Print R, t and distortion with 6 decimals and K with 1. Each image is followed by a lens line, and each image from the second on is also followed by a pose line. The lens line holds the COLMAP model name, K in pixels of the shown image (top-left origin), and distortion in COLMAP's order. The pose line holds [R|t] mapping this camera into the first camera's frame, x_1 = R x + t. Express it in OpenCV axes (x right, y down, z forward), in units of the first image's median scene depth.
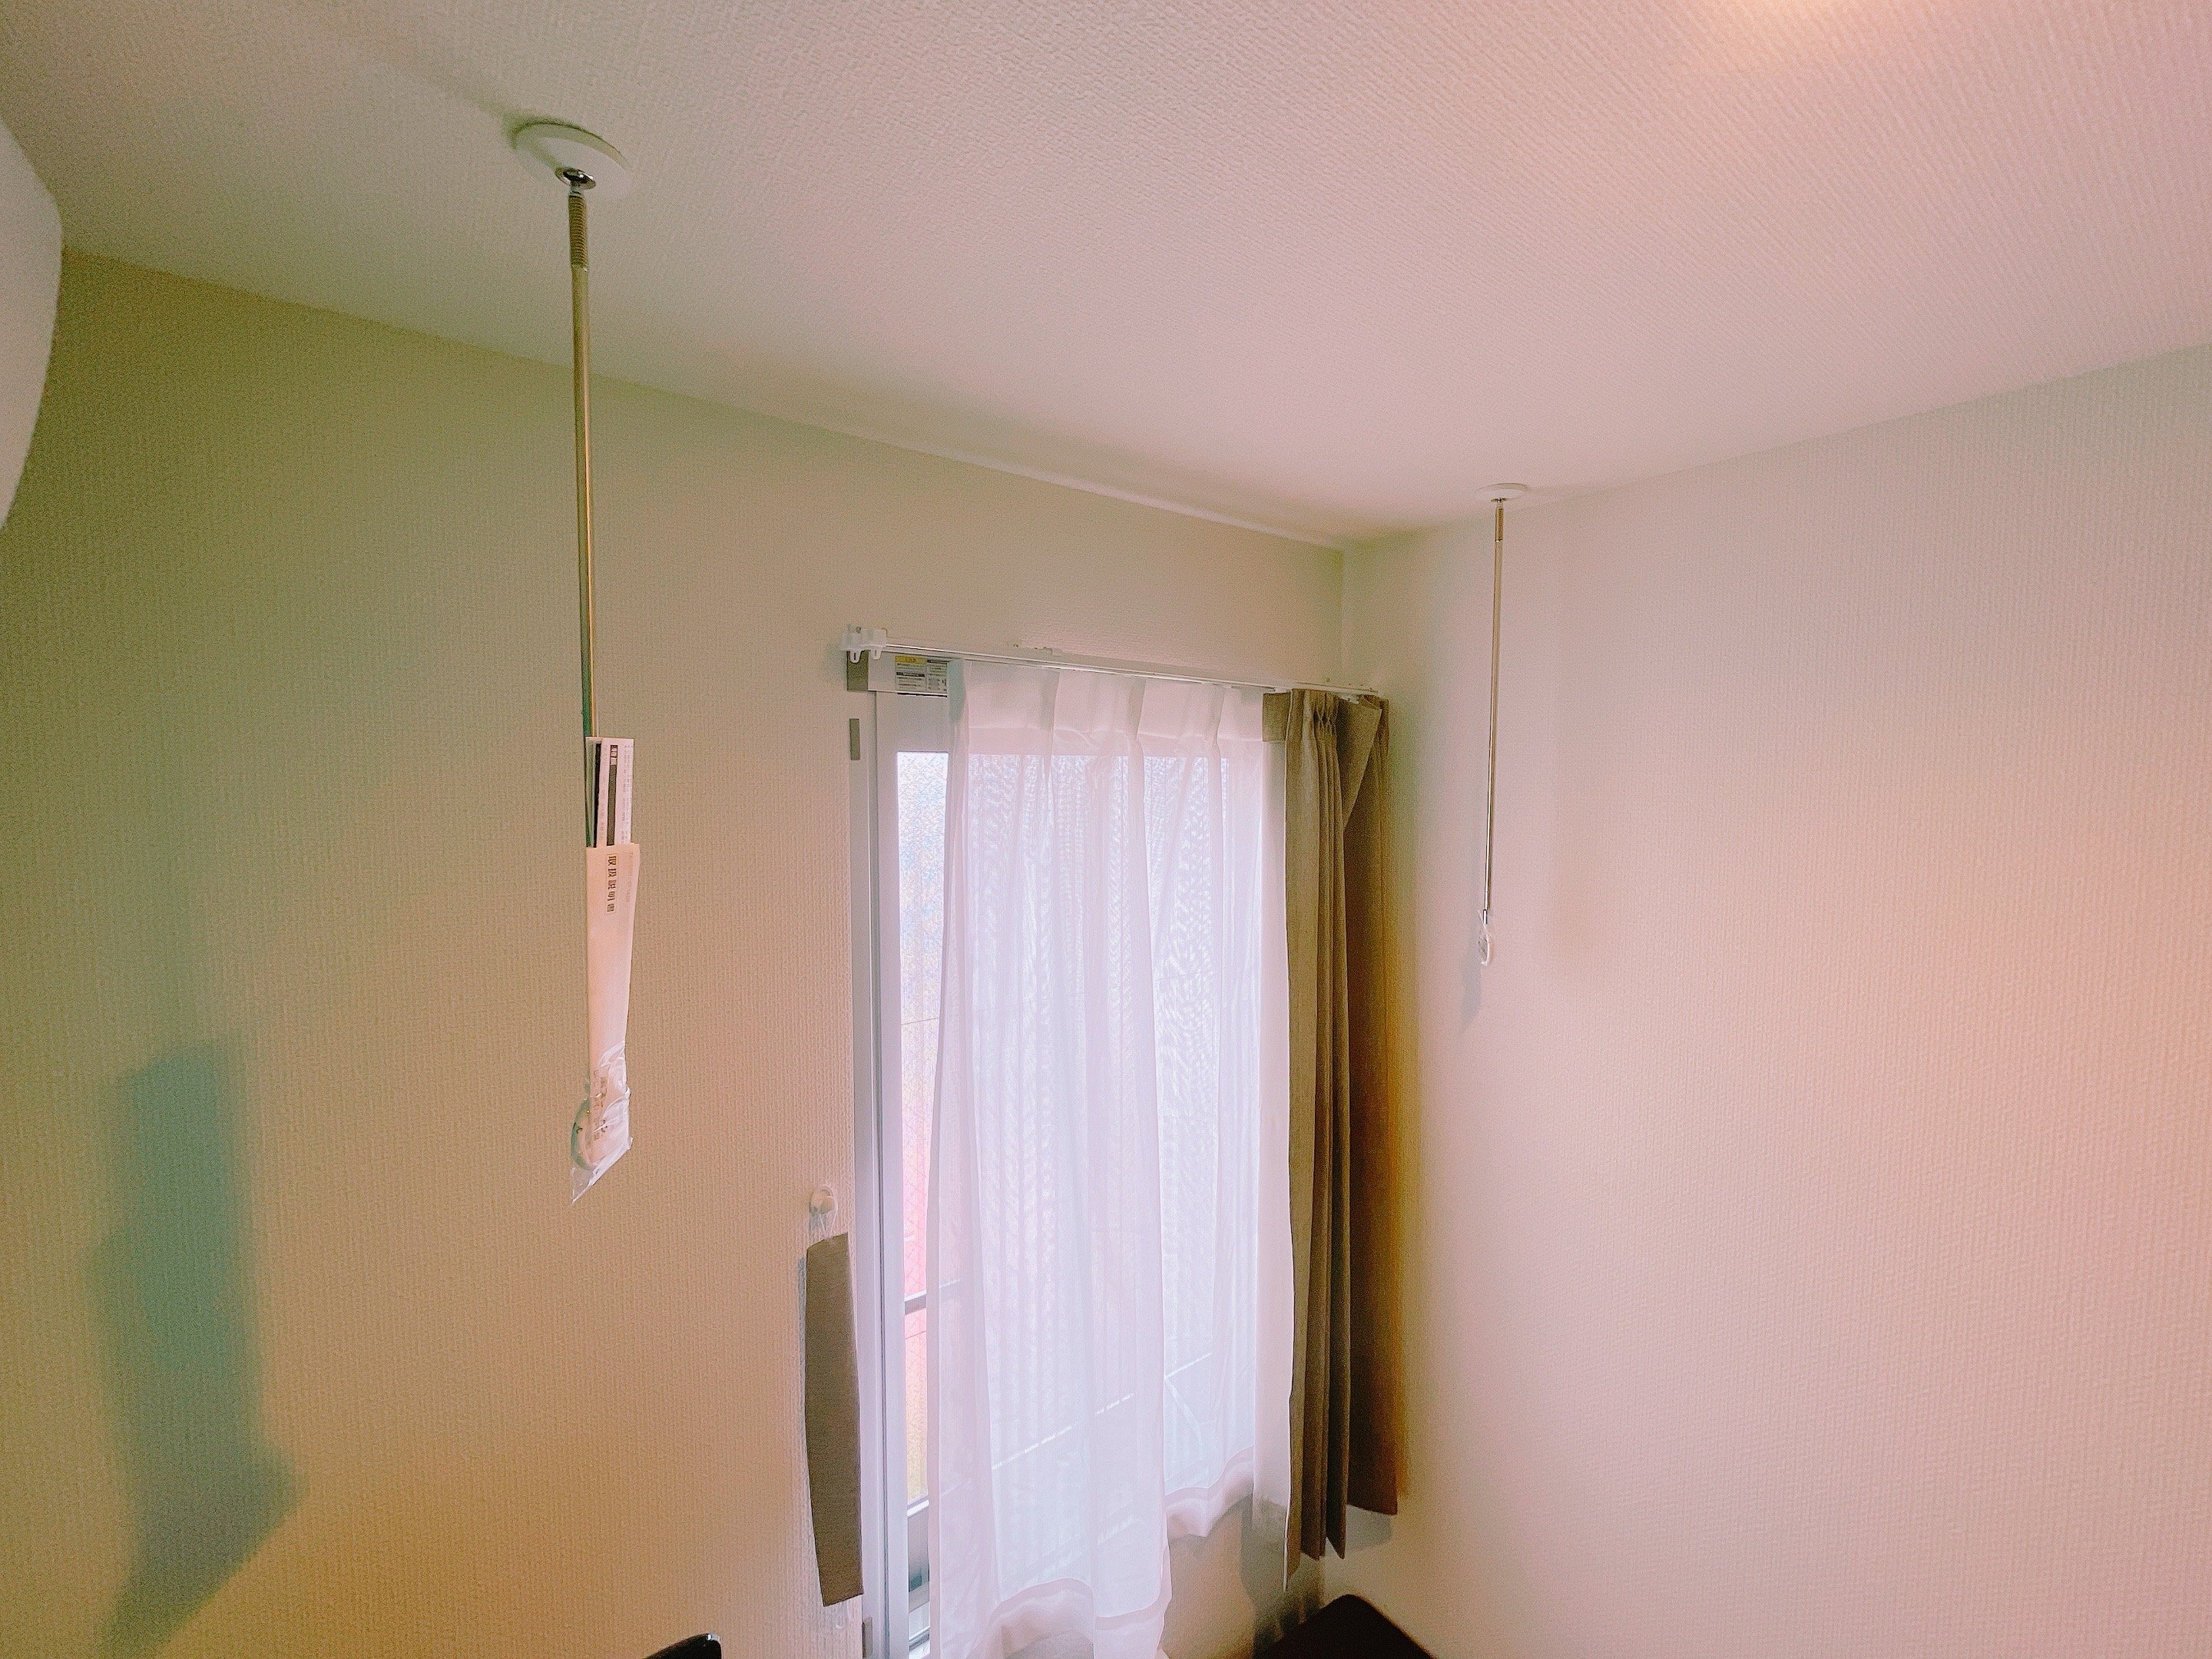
lens RADIAL K [[907.0, 0, 1106.0], [0, 907.0, 829.5], [0, 0, 1]] dist [-0.003189, -0.000228]
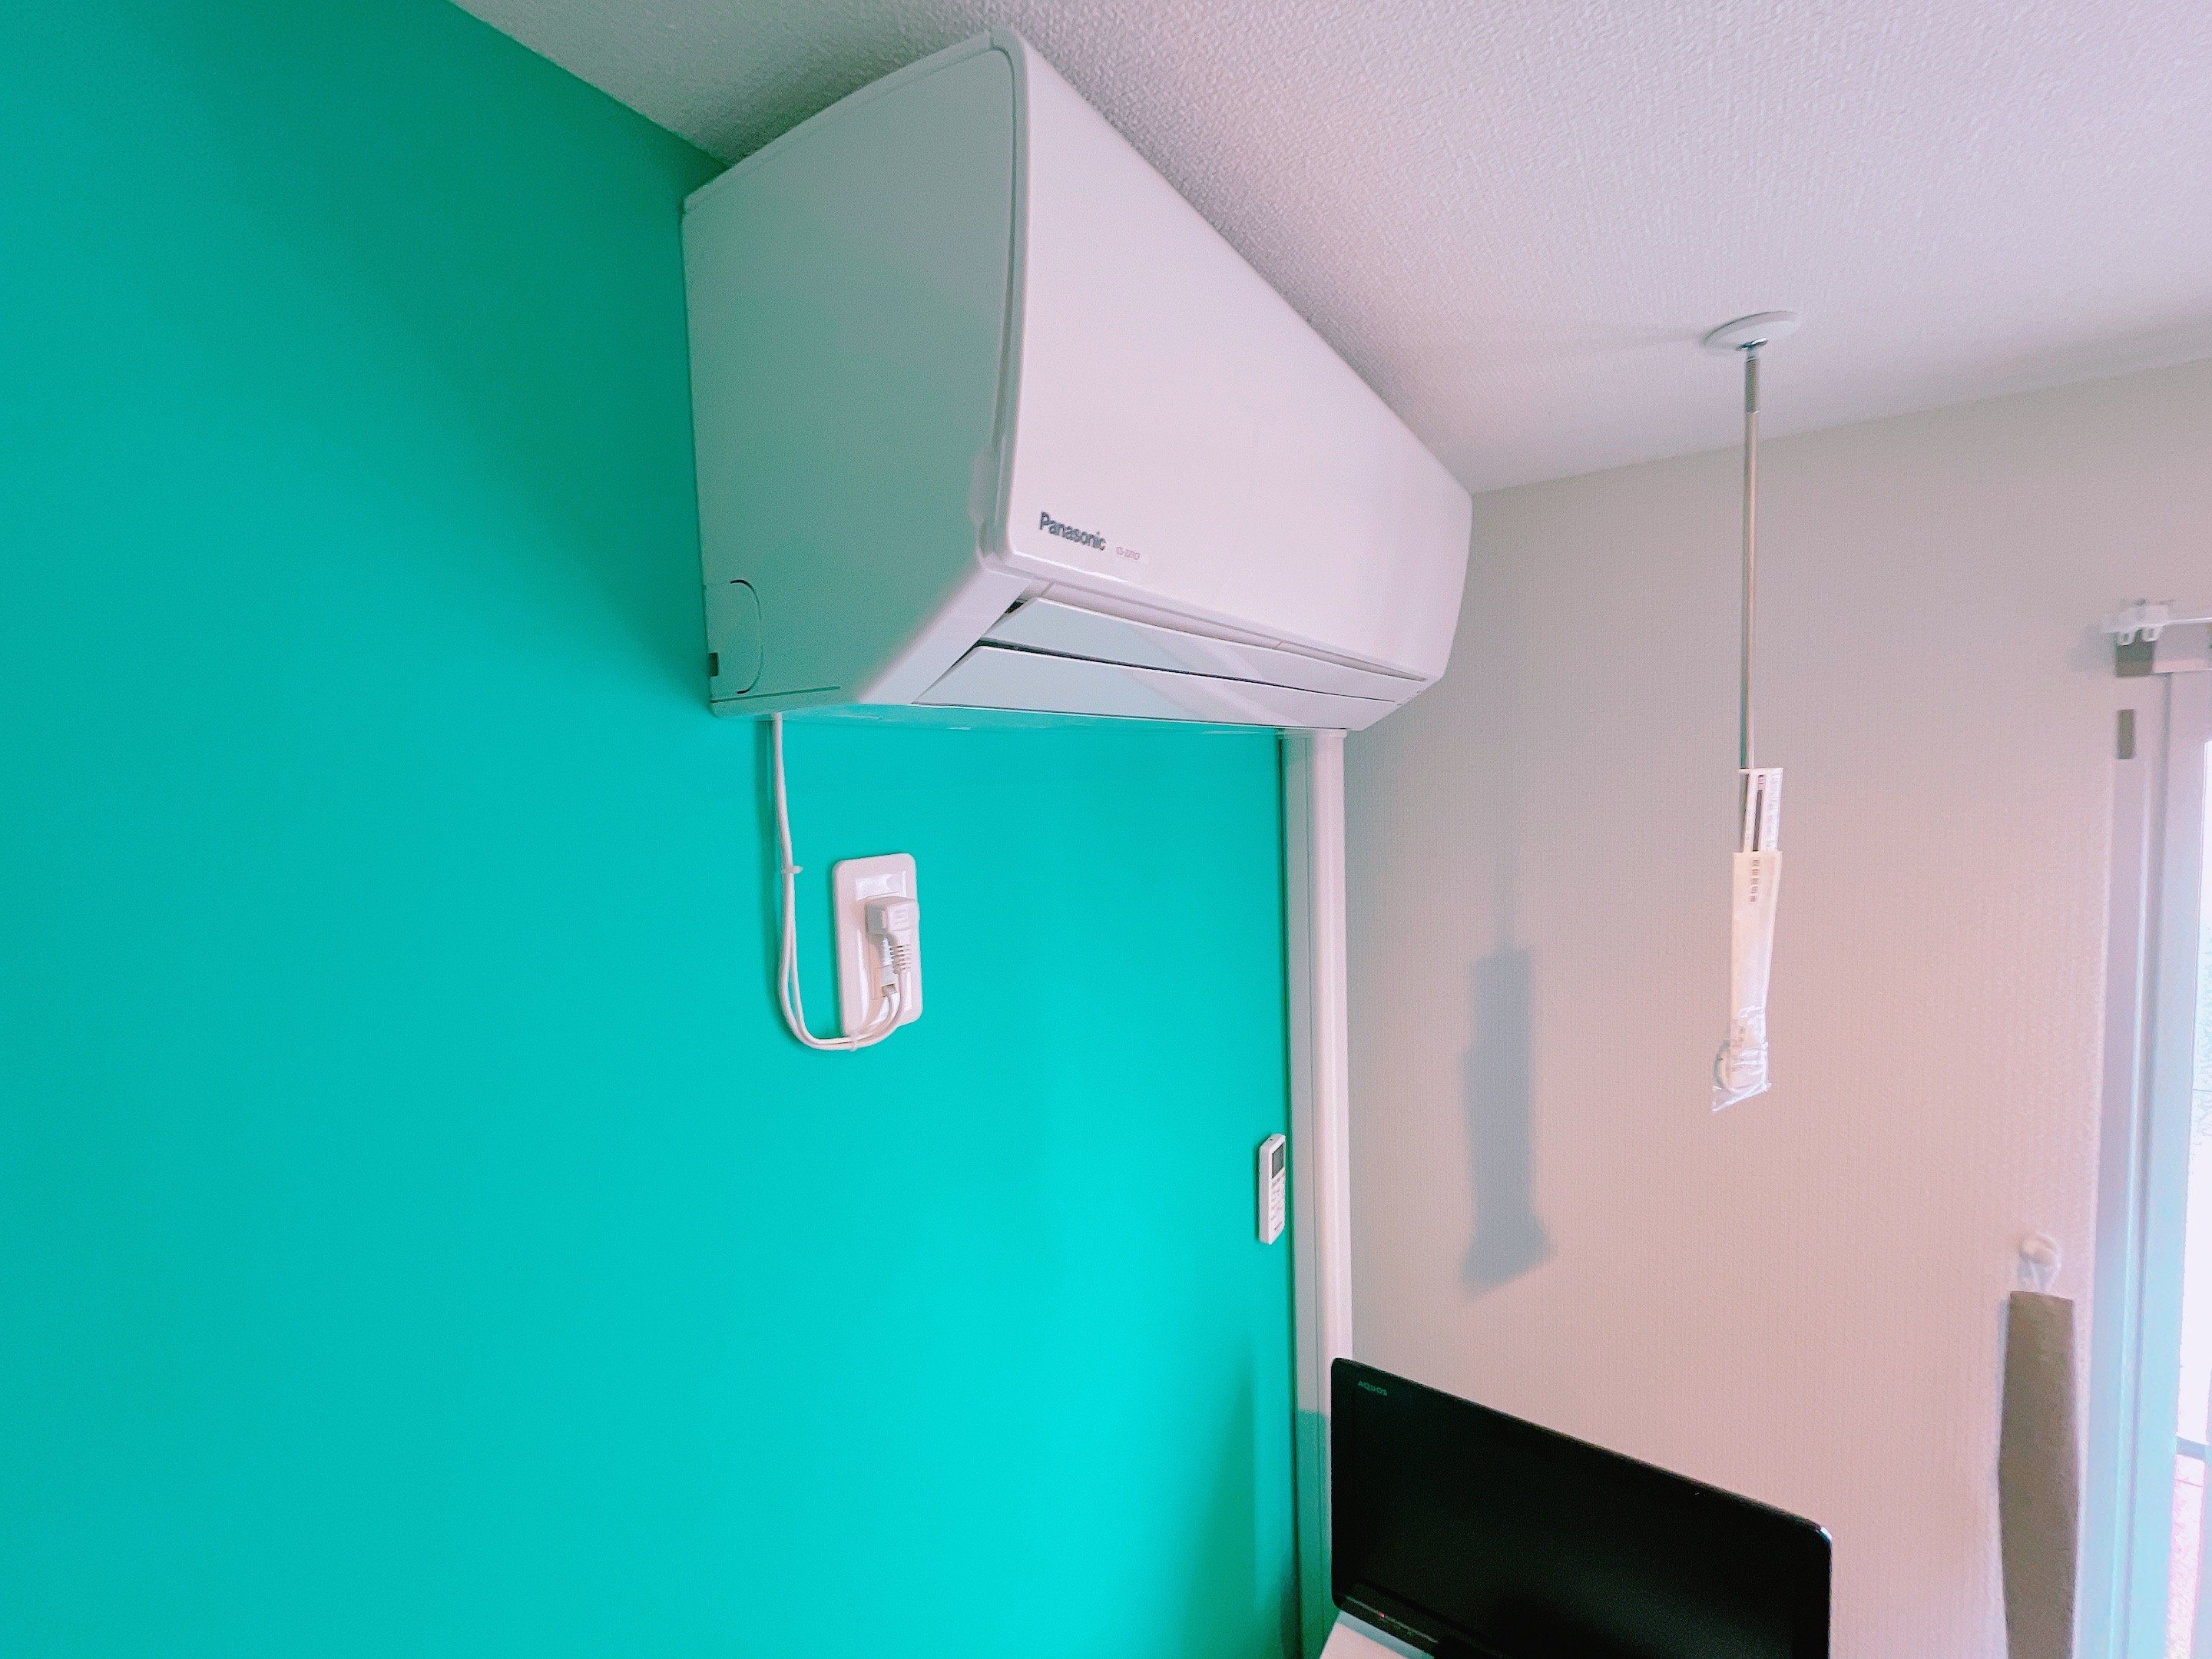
lens RADIAL K [[907.0, 0, 1106.0], [0, 907.0, 829.5], [0, 0, 1]] dist [-0.003189, -0.000228]
pose [[0.332577, 0.050285, -0.941735, 0.360287], [-0.020707, 0.998726, 0.046015, -0.053217], [0.942849, 0.004197, 0.333194, -0.308738]]
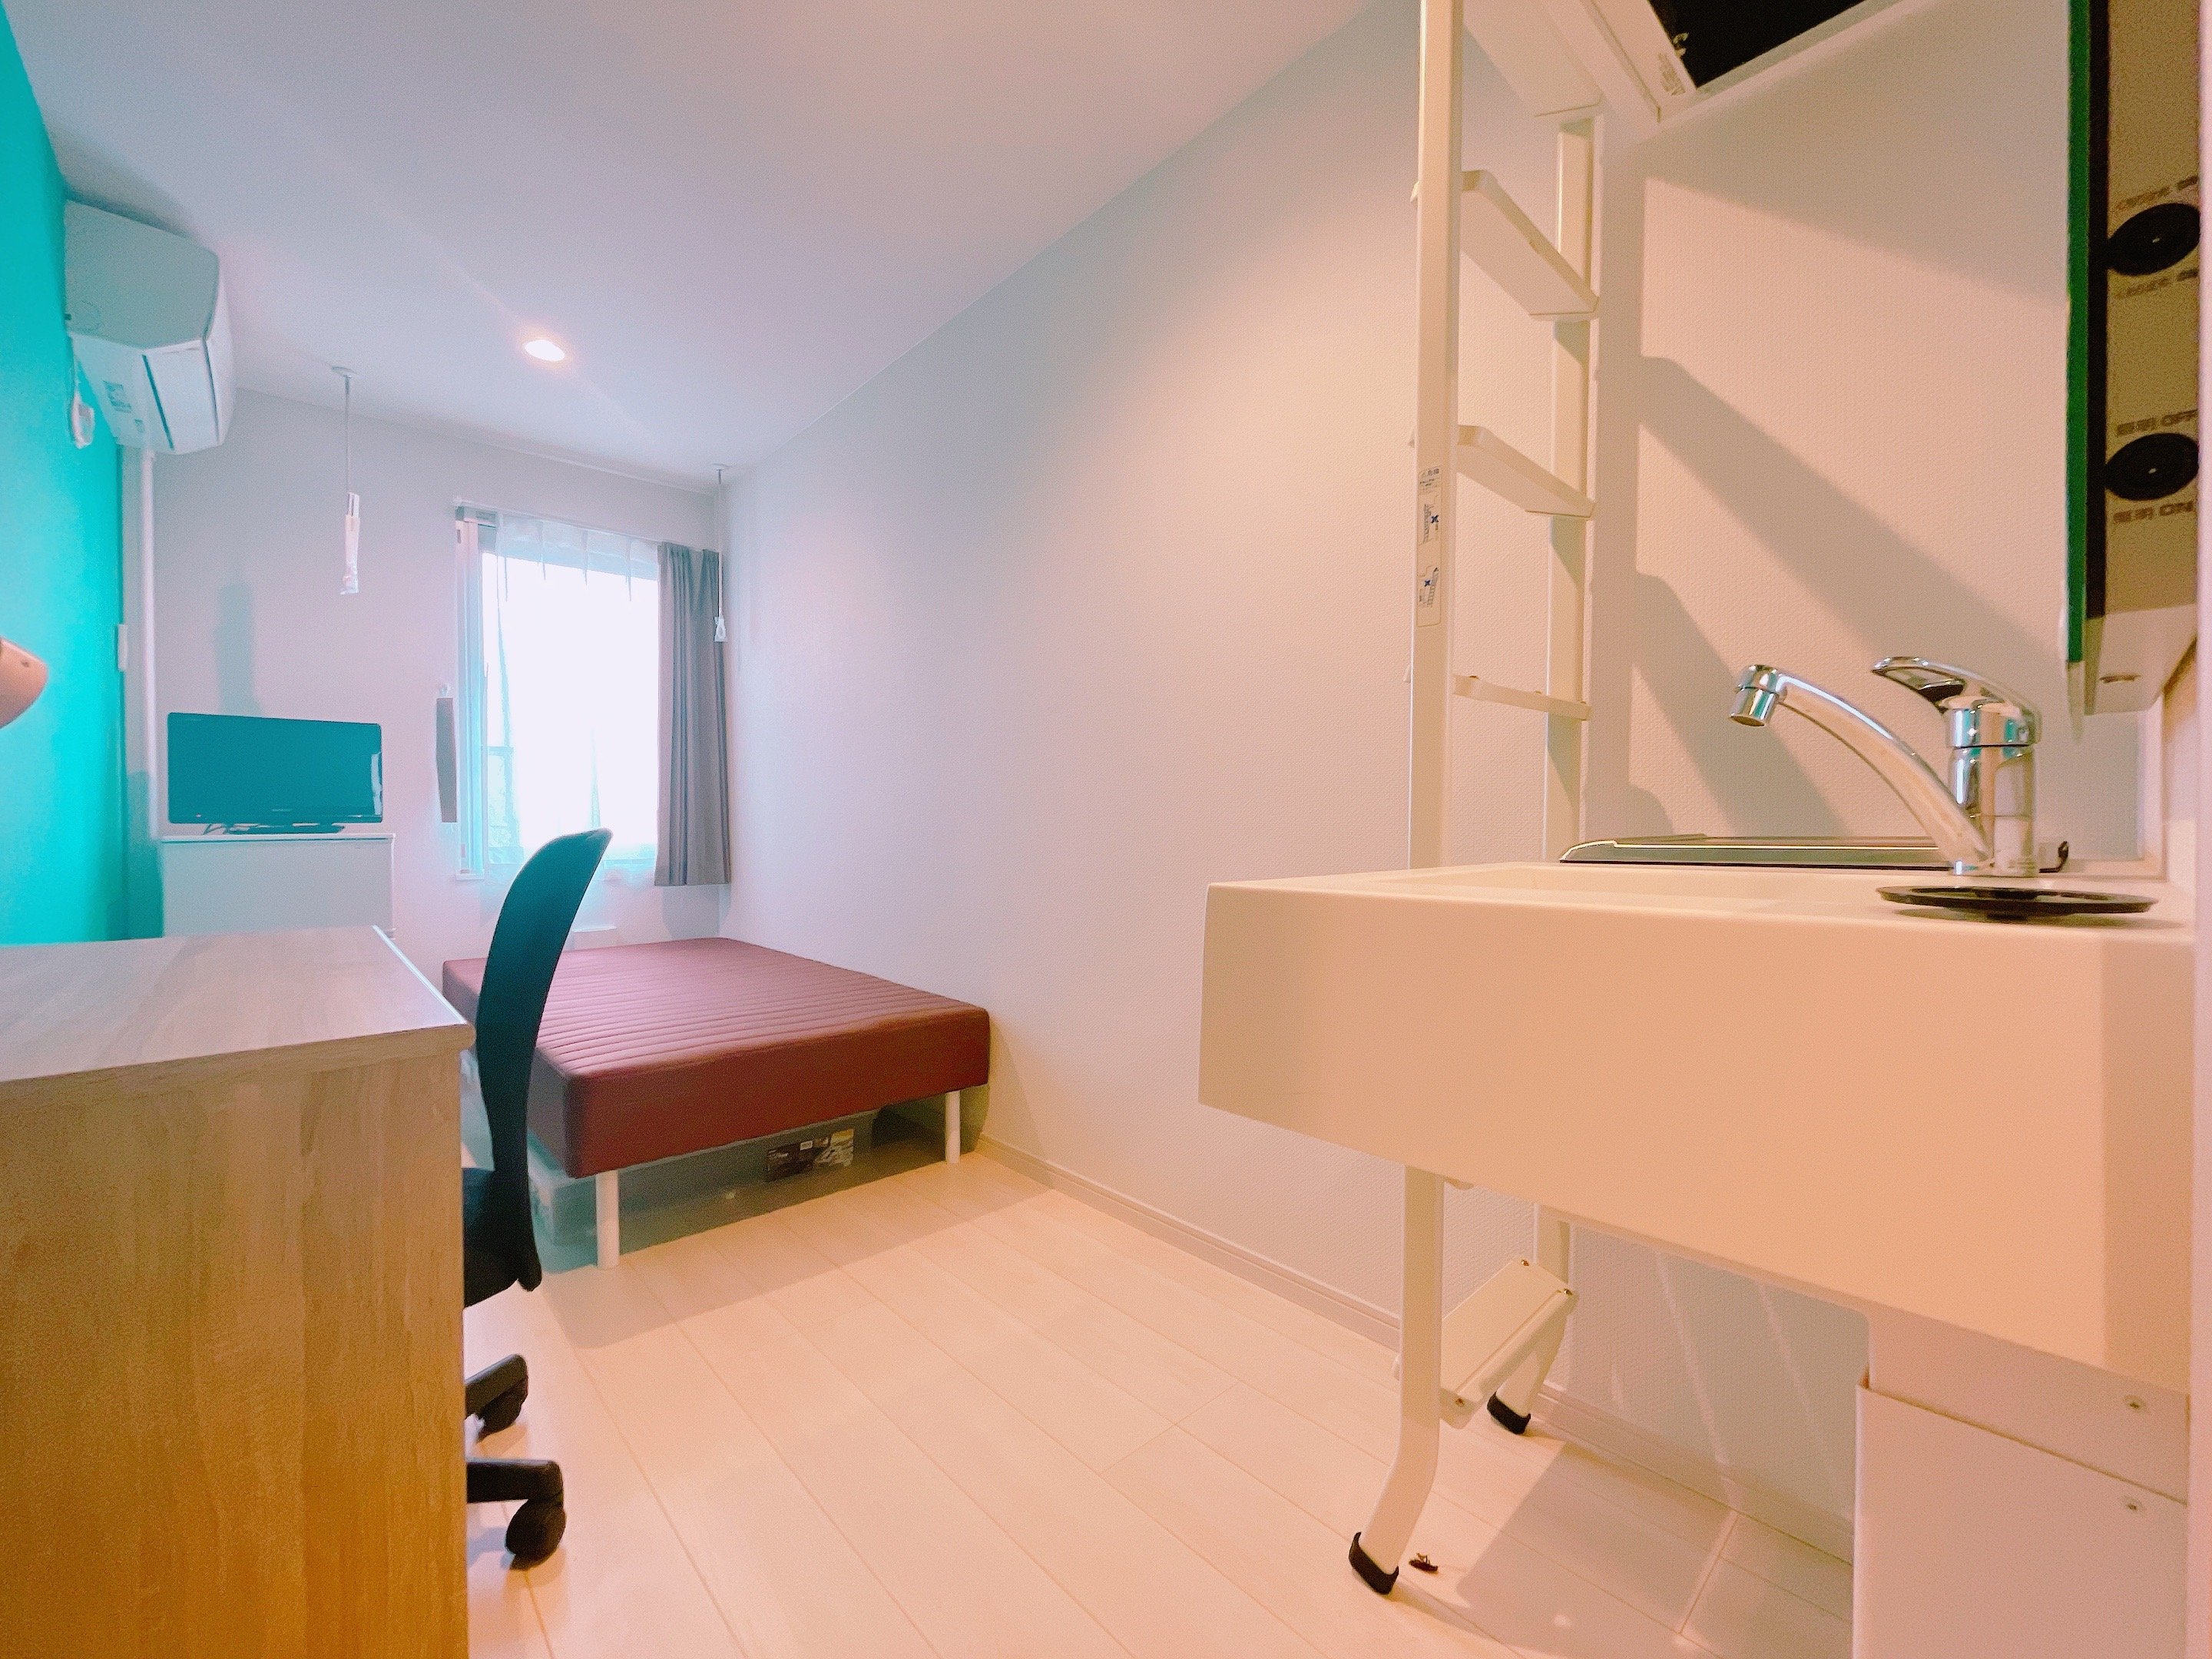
lens RADIAL K [[907.0, 0, 1106.0], [0, 907.0, 829.5], [0, 0, 1]] dist [-0.003189, -0.000228]
pose [[0.994547, -0.010544, 0.103755, 2.725118], [0.015138, 0.998935, -0.043594, 1.838129], [-0.103185, 0.044927, 0.993647, -3.828274]]
